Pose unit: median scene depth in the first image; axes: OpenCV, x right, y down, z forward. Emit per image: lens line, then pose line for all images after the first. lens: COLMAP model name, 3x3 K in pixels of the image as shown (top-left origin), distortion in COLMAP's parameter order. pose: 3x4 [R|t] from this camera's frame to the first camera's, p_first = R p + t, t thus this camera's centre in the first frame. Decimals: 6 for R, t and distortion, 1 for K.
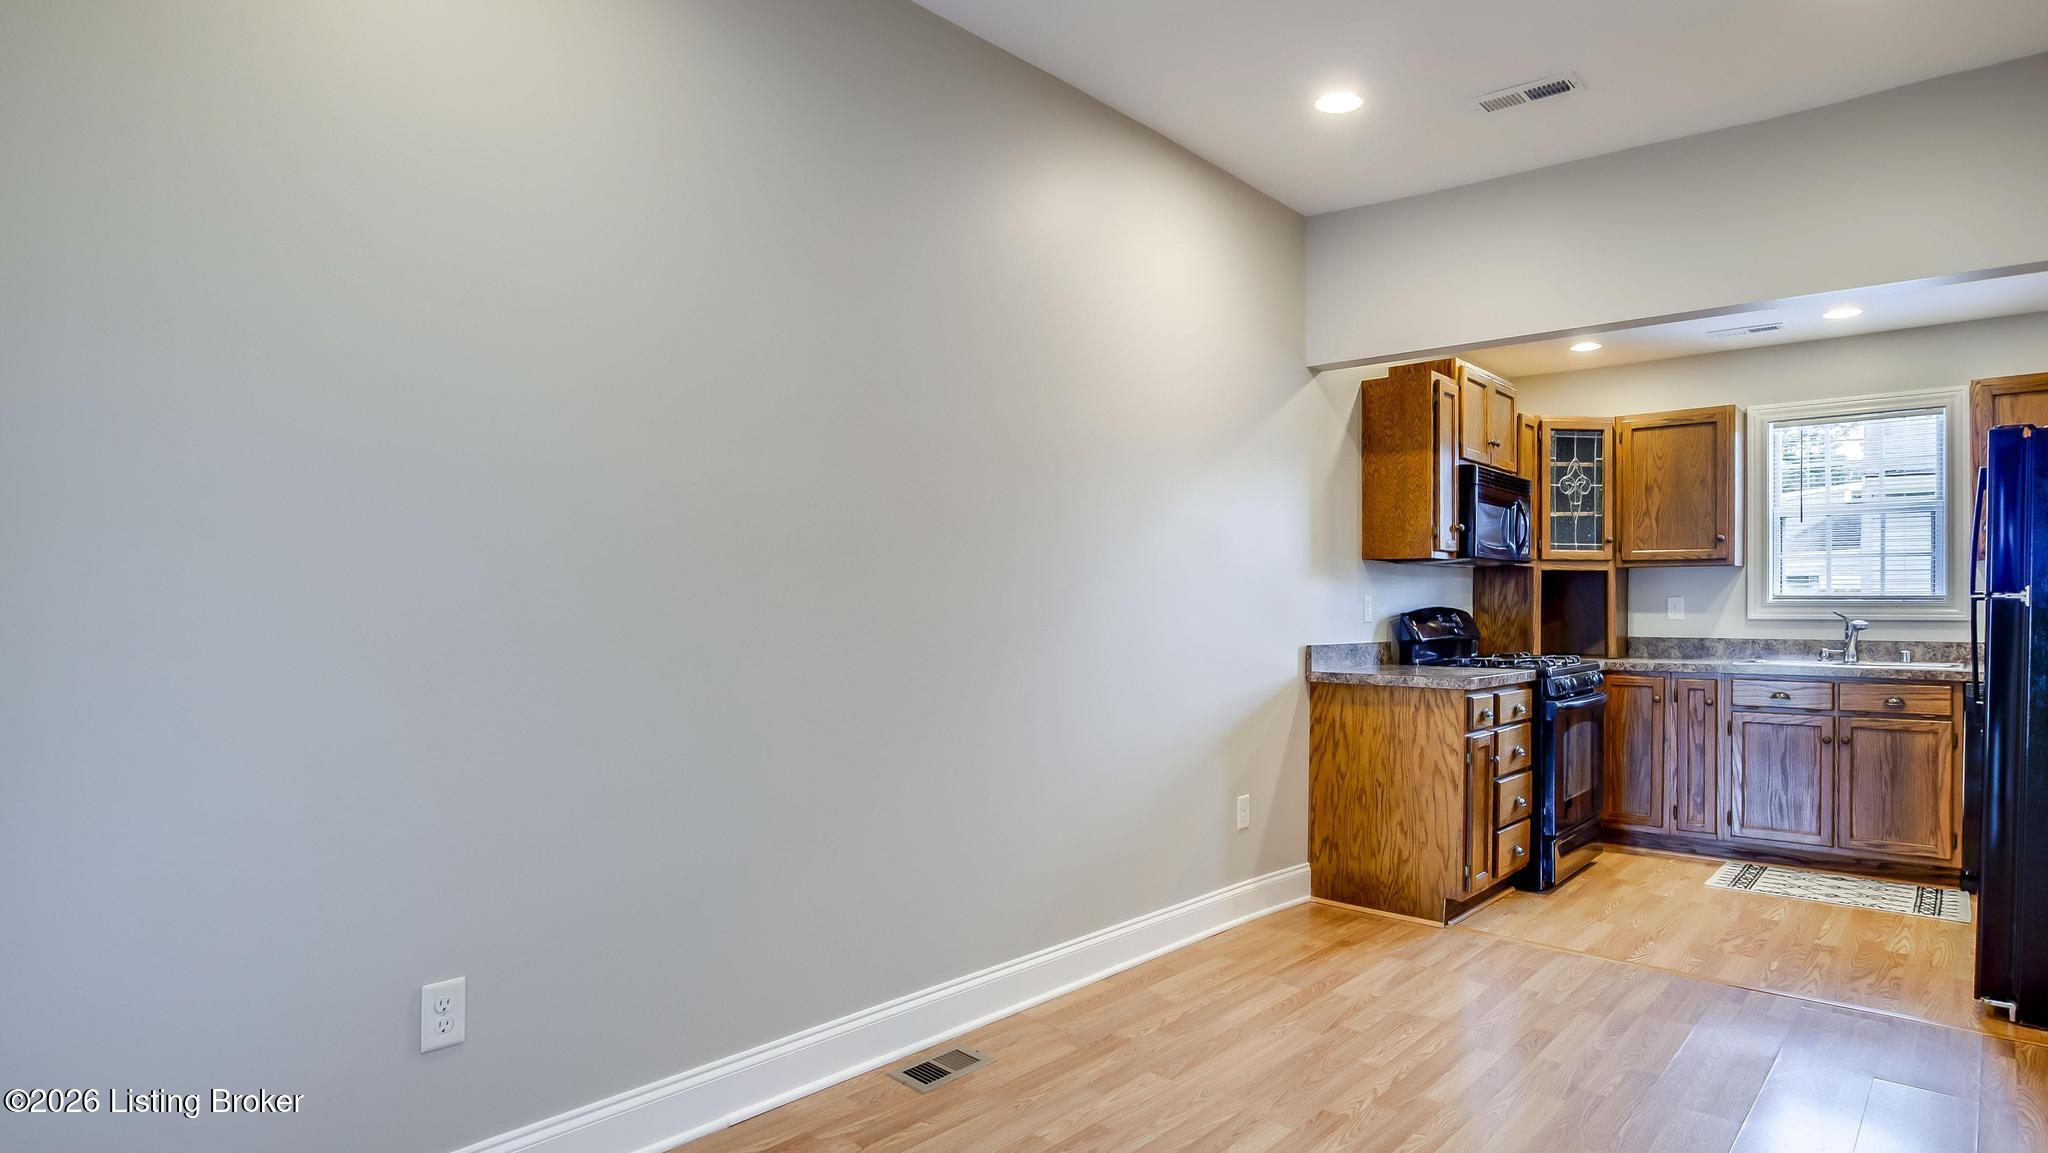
lens RADIAL K [[1112.3, 0, 1024.5], [0, 1112.3, 589.7], [0, 0, 1]] dist [-0.019243, -0.000304]
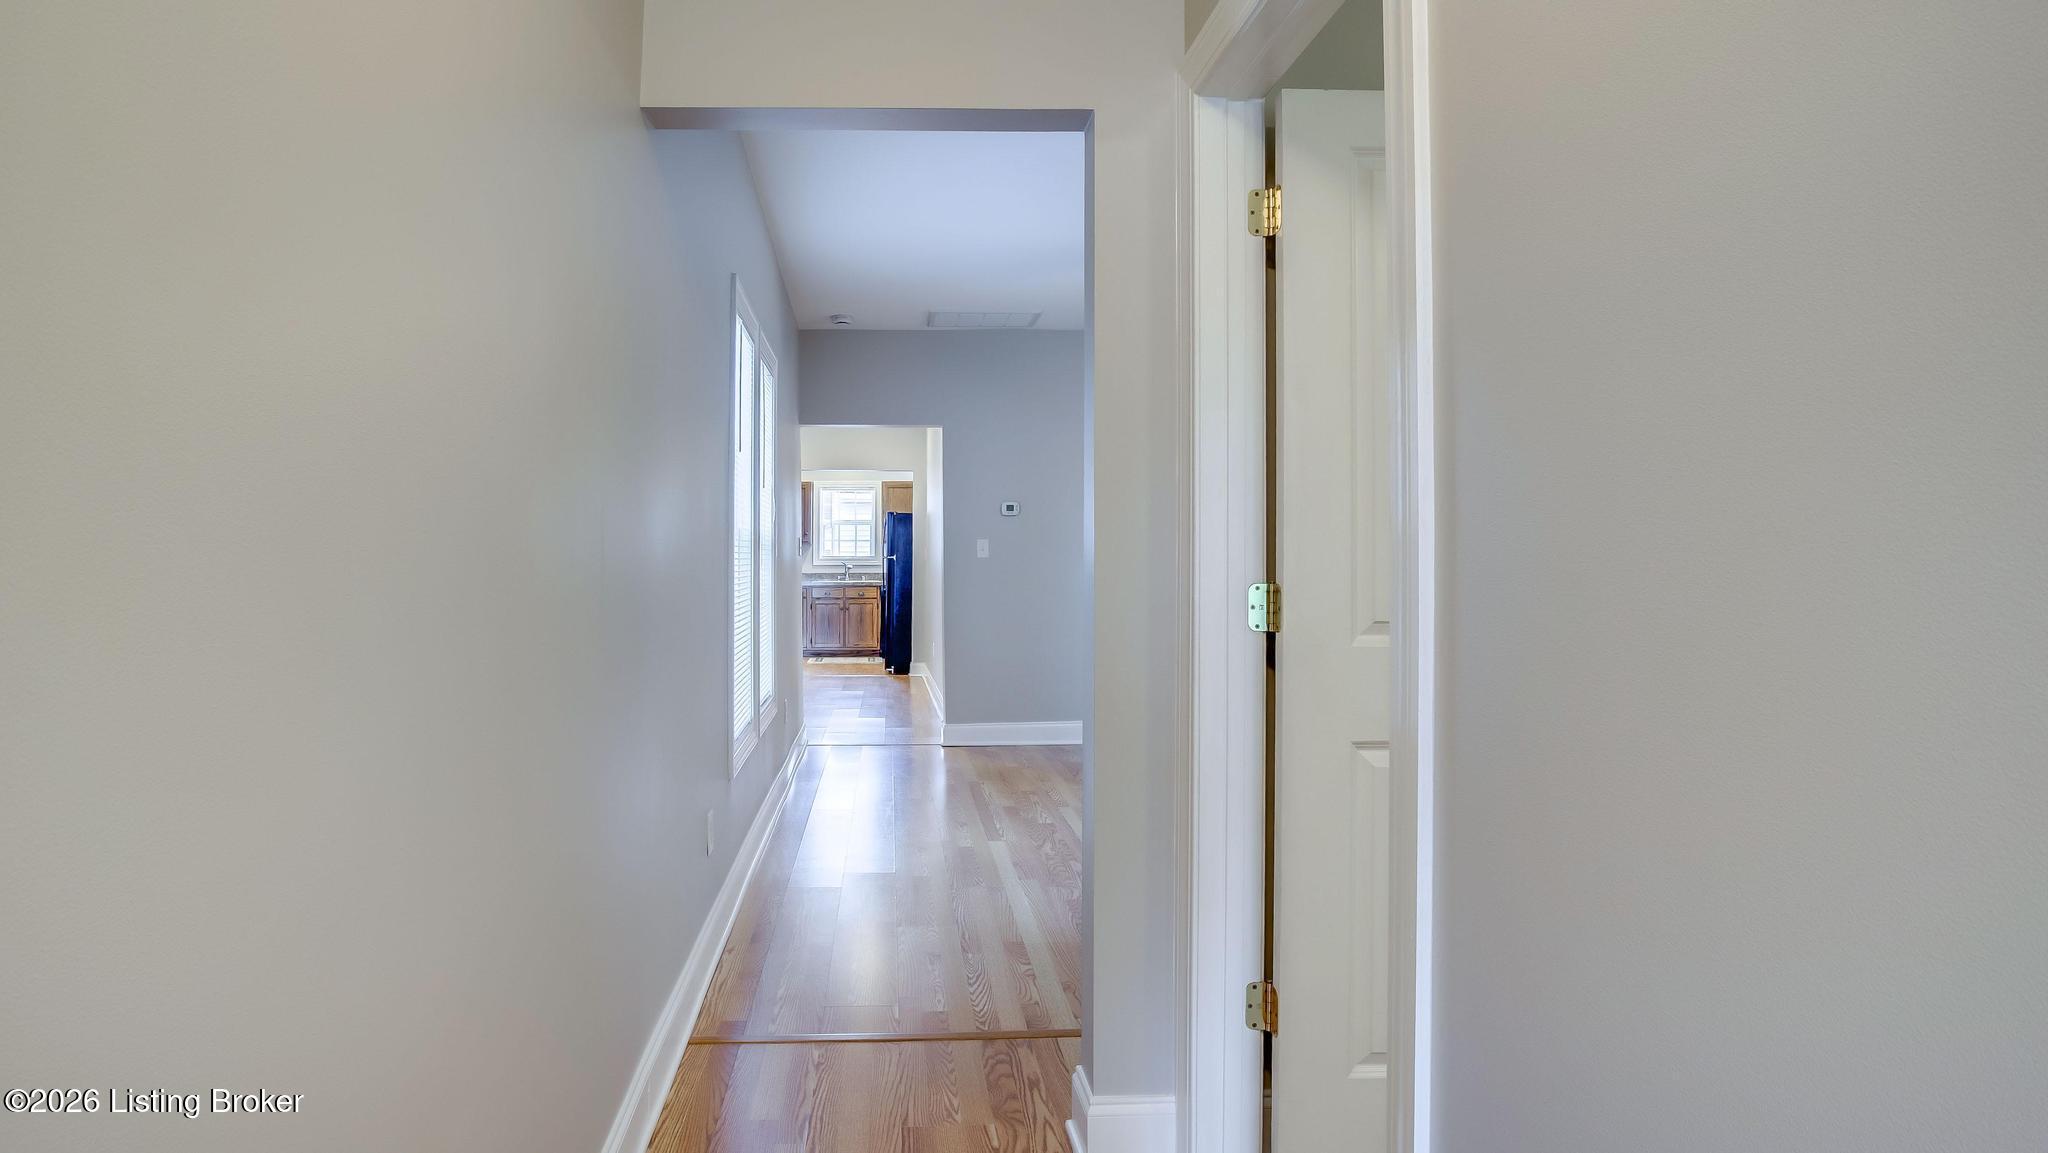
lens RADIAL K [[1112.3, 0, 1021.5], [0, 1112.3, 569.5], [0, 0, 1]] dist [-0.019243, -0.000304]
pose [[0.662003, -0.011706, 0.749410, -1.063903], [-0.000208, 0.999875, 0.015802, -0.005554], [-0.749501, -0.010617, 0.661918, -1.187332]]
